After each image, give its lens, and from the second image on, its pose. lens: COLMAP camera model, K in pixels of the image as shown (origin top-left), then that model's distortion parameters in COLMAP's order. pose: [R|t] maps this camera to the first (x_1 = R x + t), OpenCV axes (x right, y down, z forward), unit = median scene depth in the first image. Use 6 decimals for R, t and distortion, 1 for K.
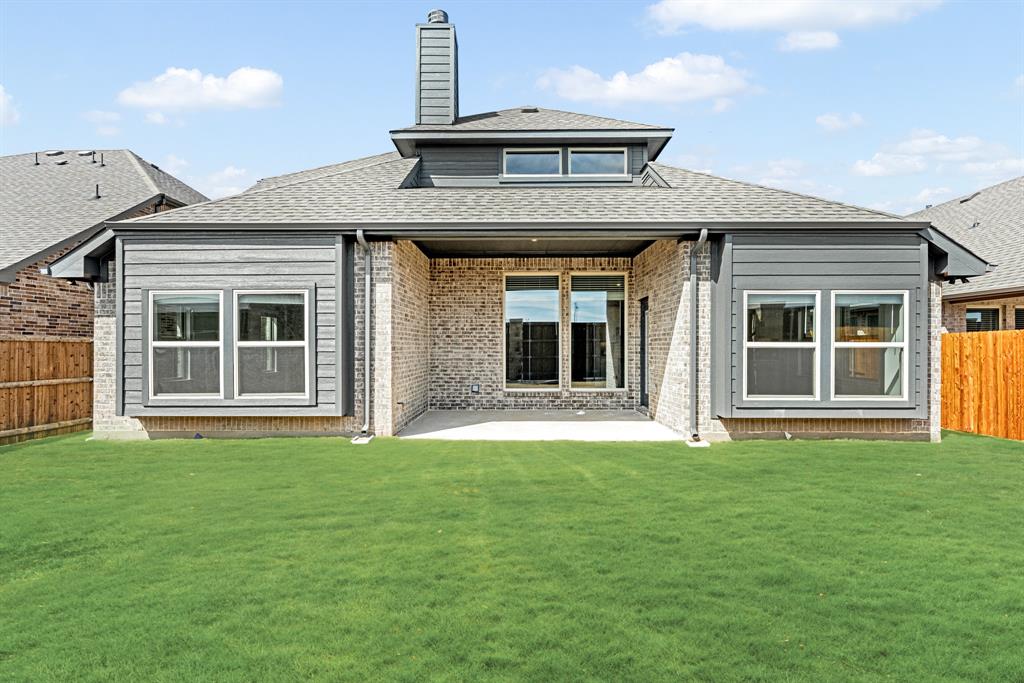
lens RADIAL K [[413.1, 0, 509.2], [0, 413.1, 341.1], [0, 0, 1]] dist [0.001287, -0.000002]
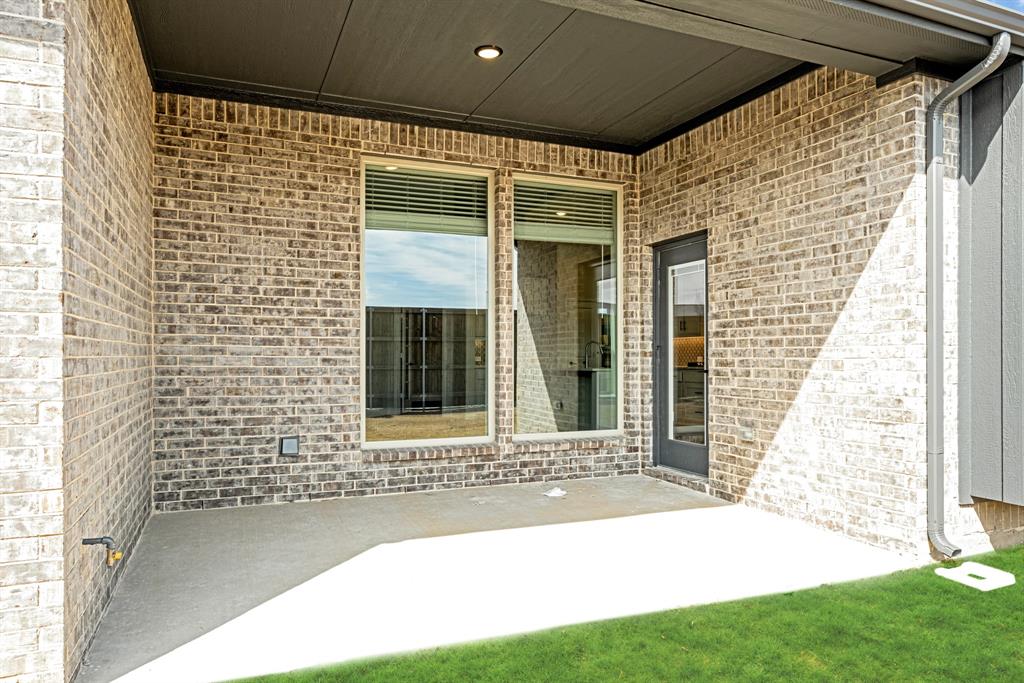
lens RADIAL K [[664.3, 0, 515.8], [0, 664.3, 345.7], [0, 0, 1]] dist [0.001622, 0.000970]
pose [[0.927607, 0.006736, 0.373496, -0.117081], [-0.008608, 0.999957, 0.003344, 0.016961], [-0.373457, -0.006317, 0.927626, 0.344249]]
